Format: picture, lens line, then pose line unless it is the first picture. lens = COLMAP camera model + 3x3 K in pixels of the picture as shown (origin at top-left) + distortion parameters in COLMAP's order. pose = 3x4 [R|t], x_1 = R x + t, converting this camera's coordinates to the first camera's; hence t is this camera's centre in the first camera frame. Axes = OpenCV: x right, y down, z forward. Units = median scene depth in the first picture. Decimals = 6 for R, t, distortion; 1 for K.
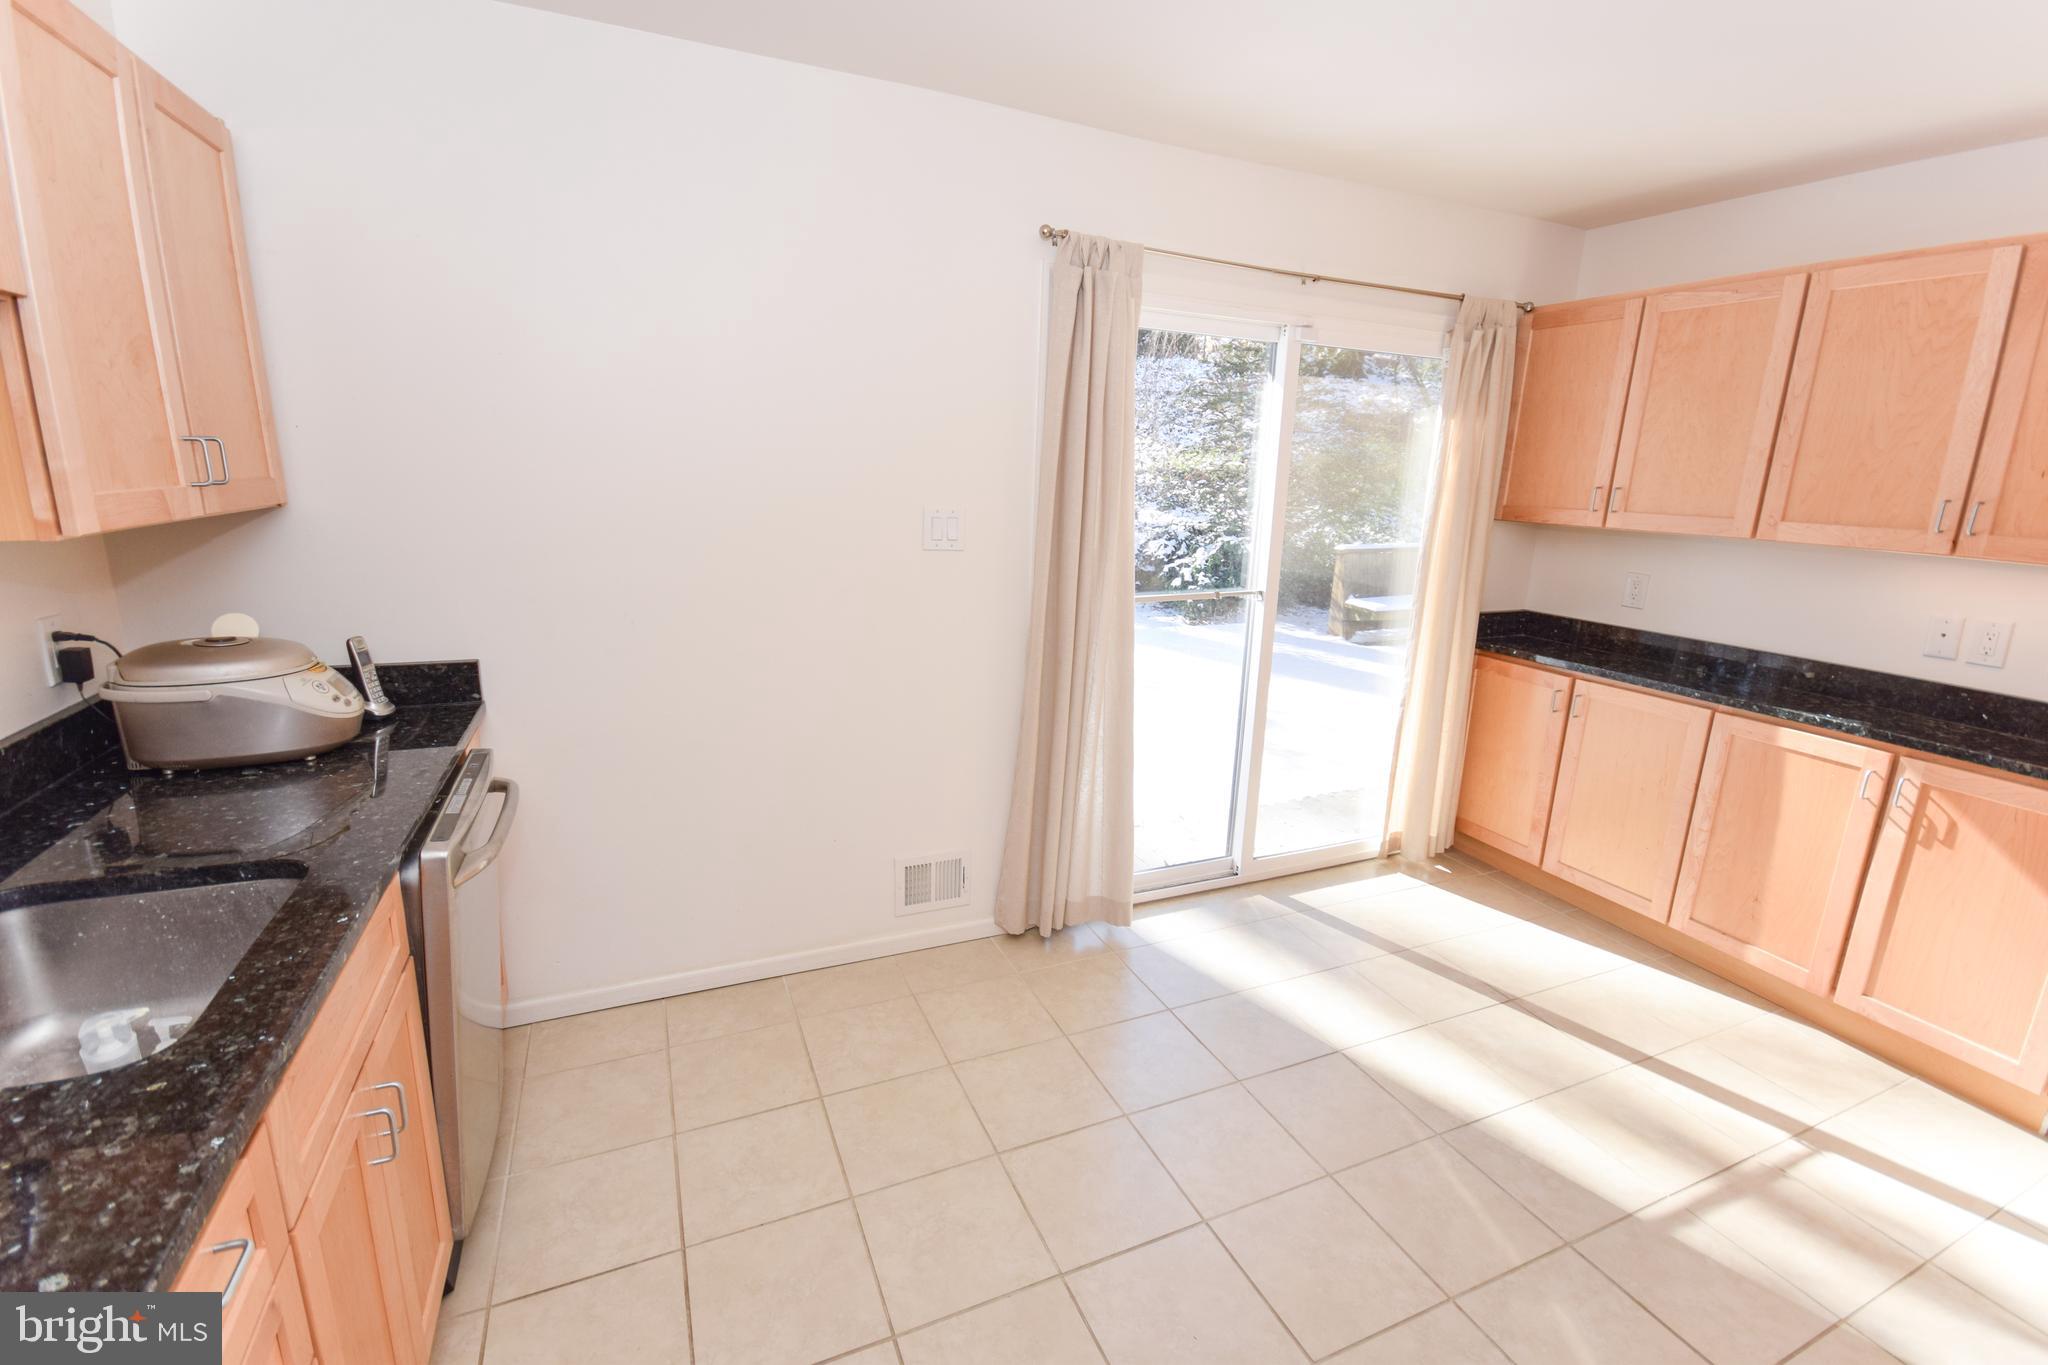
lens RADIAL K [[916.0, 0, 1024.0], [0, 916.0, 682.5], [0, 0, 1]] dist [-0.001126, -0.000311]
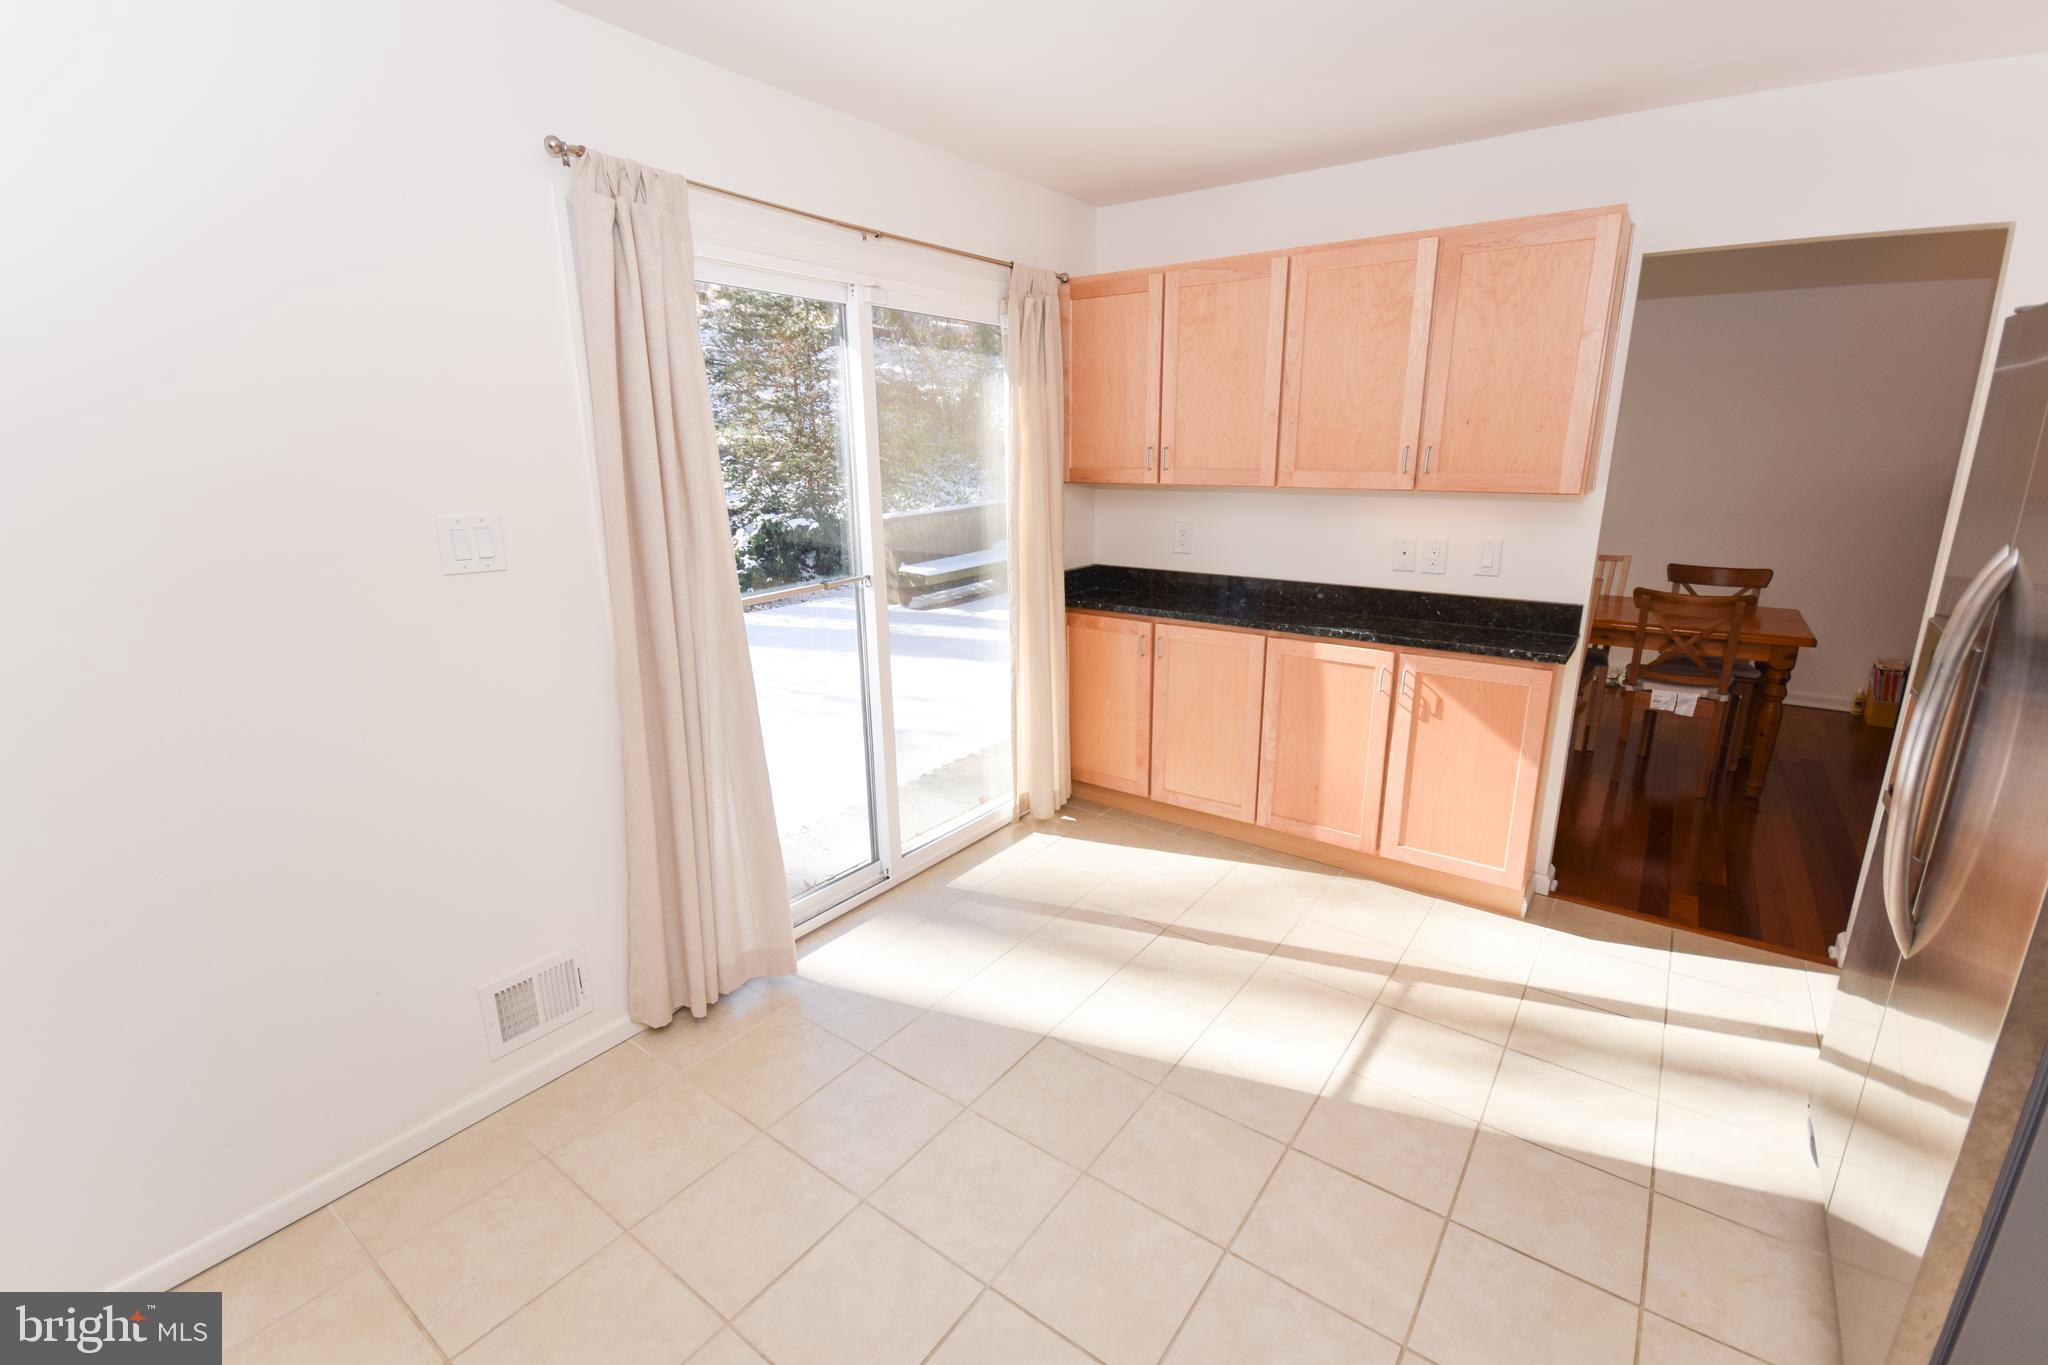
lens RADIAL K [[900.3, 0, 1024.0], [0, 900.3, 682.5], [0, 0, 1]] dist [0.000225, 0.000392]
pose [[0.861039, -0.169214, 0.479561, -0.064930], [0.152646, 0.985531, 0.073675, -0.038812], [-0.485089, 0.009766, 0.874410, 0.134713]]
